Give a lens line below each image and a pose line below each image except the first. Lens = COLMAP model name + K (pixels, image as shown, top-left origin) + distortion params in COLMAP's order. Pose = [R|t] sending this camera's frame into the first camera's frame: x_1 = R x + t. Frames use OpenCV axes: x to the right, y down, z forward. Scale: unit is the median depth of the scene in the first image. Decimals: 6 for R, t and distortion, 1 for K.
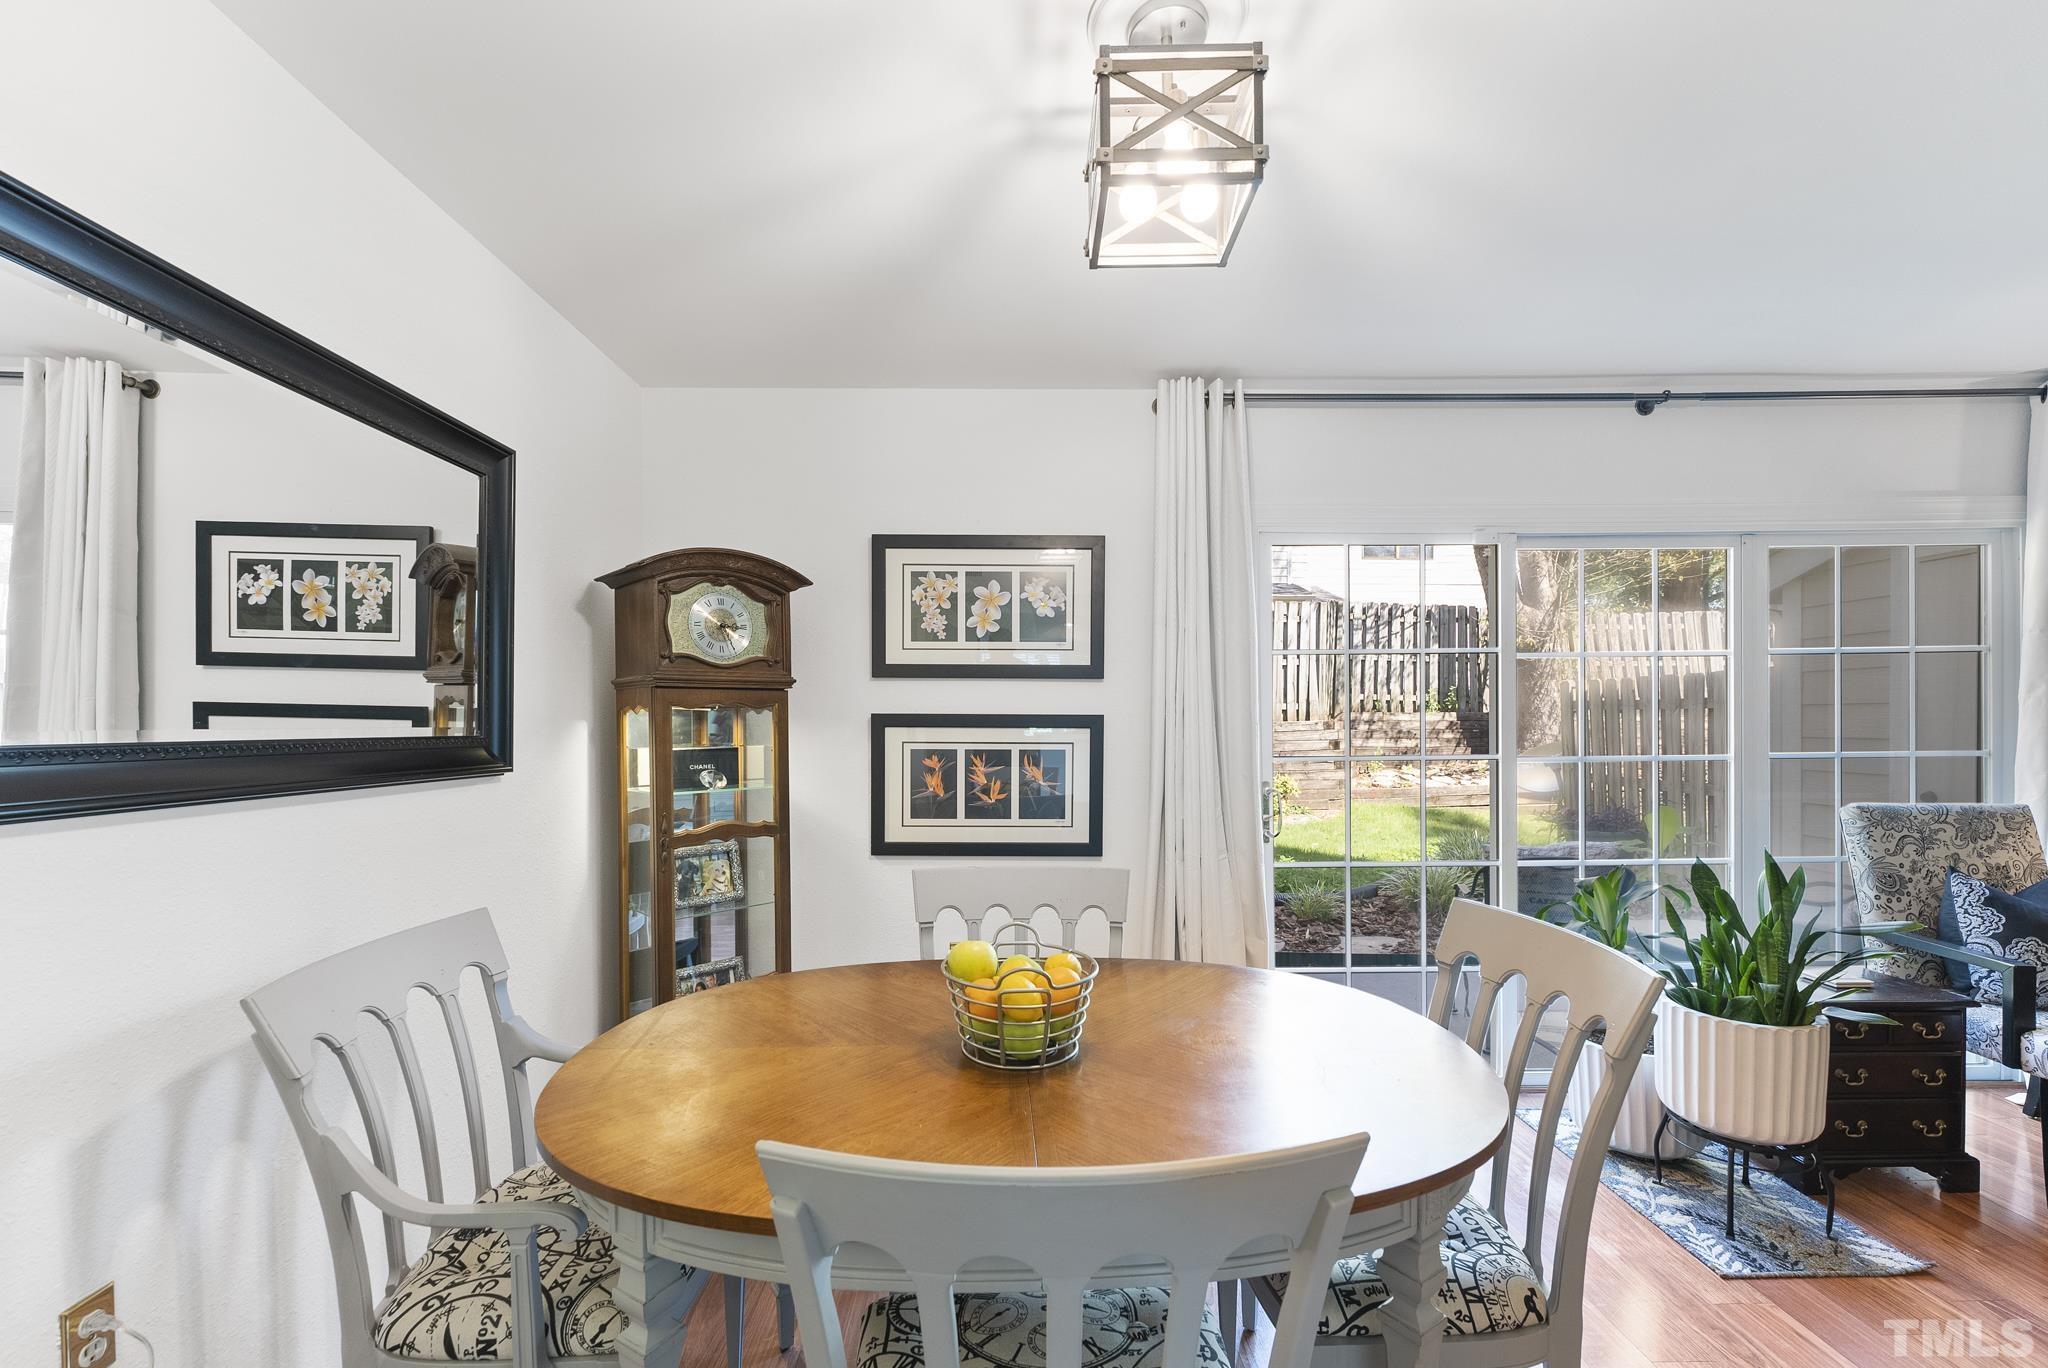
lens RADIAL K [[831.6, 0, 1014.7], [0, 831.6, 737.6], [0, 0, 1]] dist [0.001656, -0.001102]
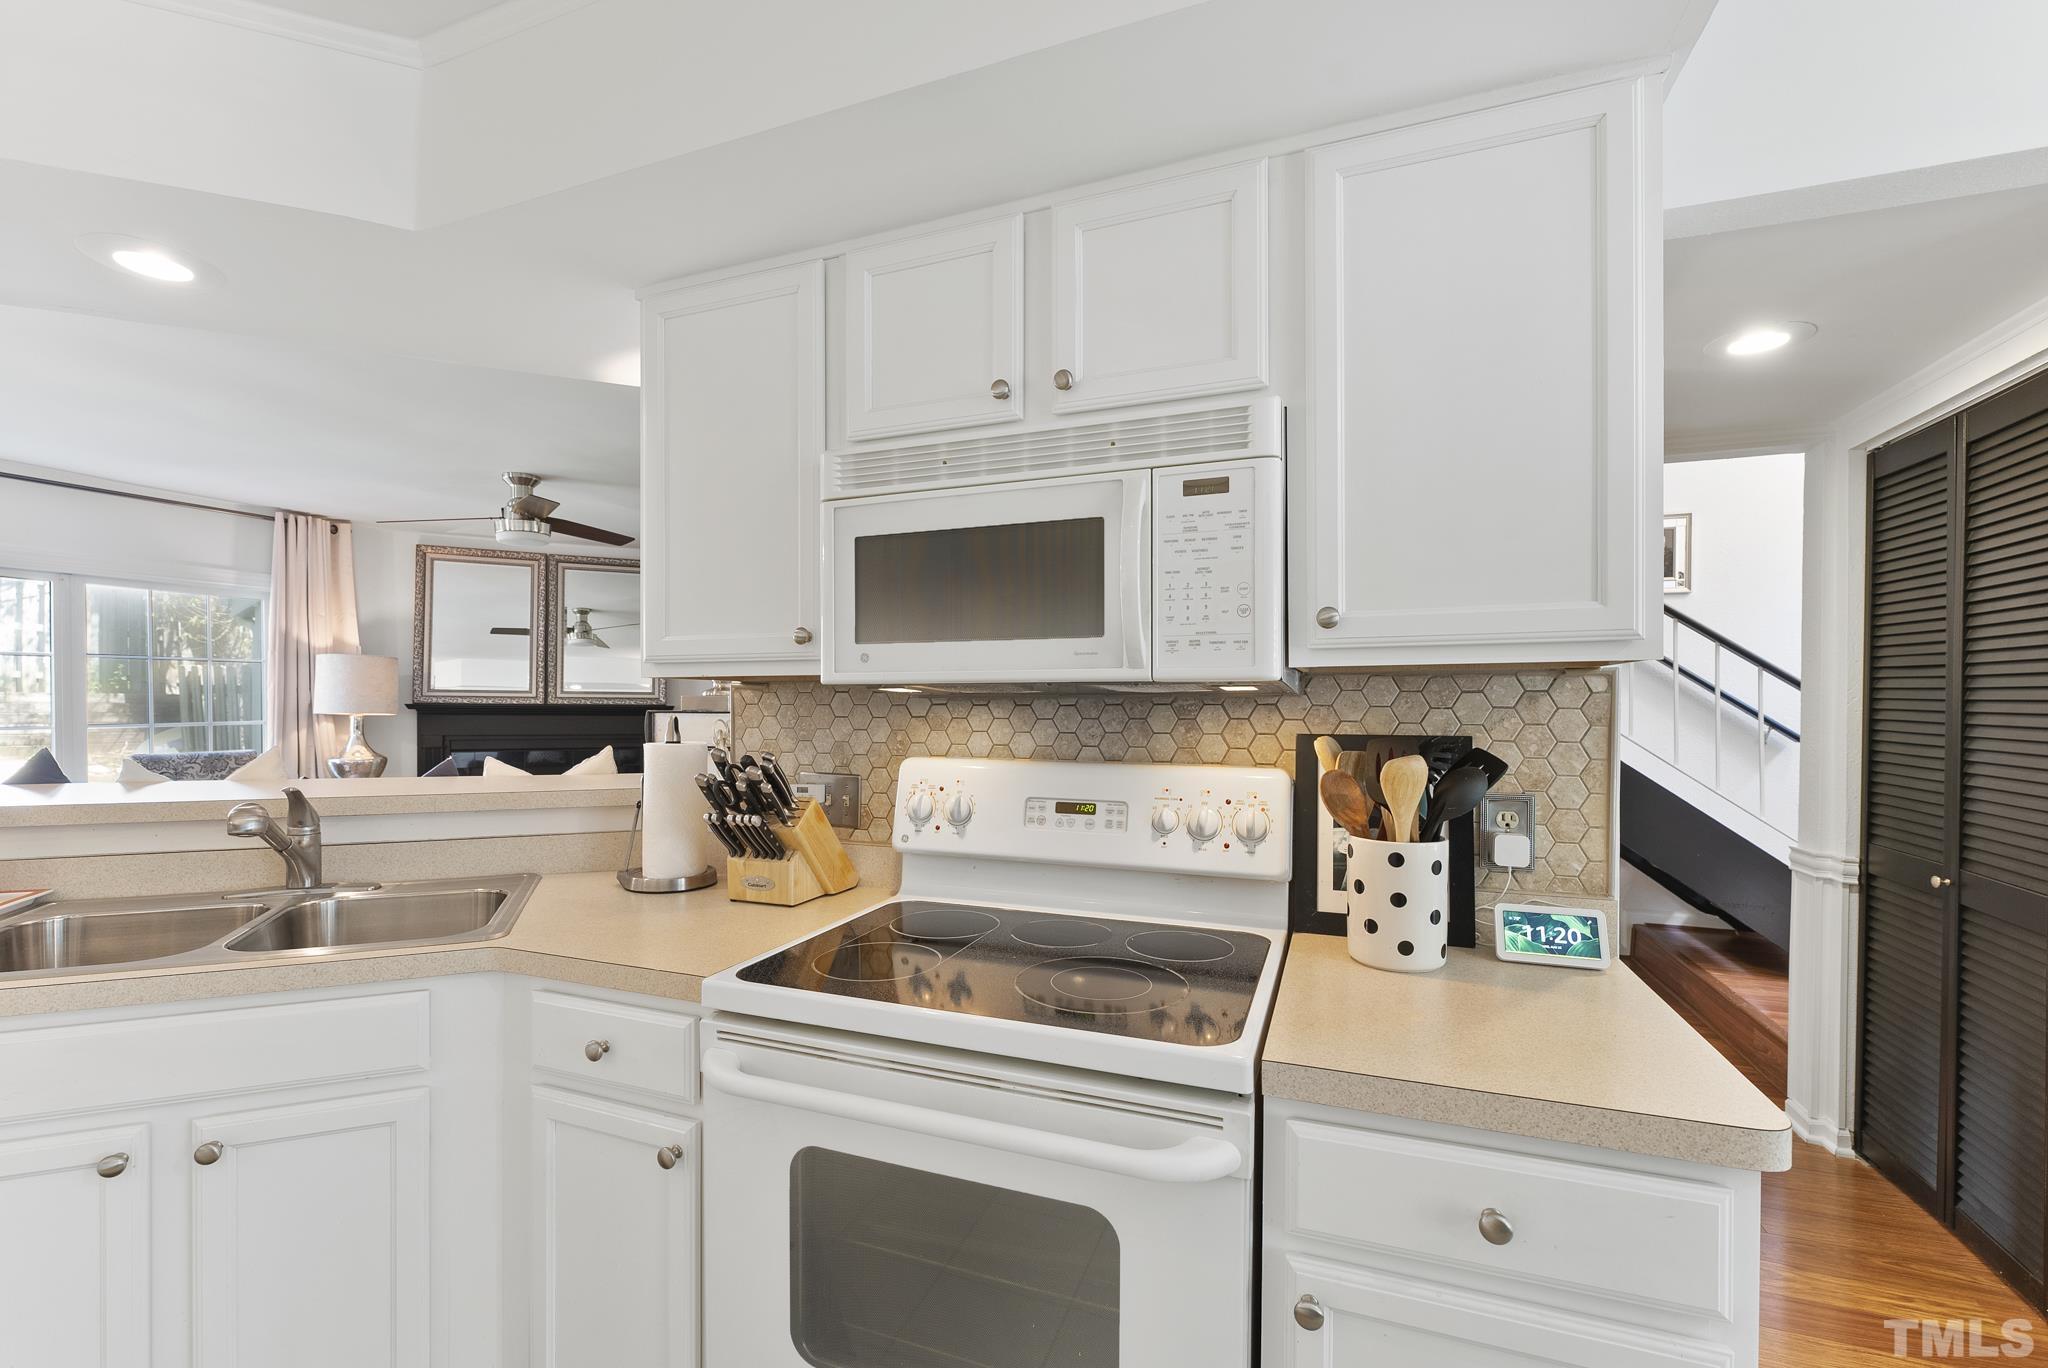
lens RADIAL K [[871.2, 0, 1004.4], [0, 871.2, 714.9], [0, 0, 1]] dist [-0.001851, 0.000884]
pose [[0.369417, -0.005339, 0.929249, 0.071395], [0.013232, 0.999912, 0.000485, 0.023854], [-0.929170, 0.012117, 0.369455, -1.134535]]
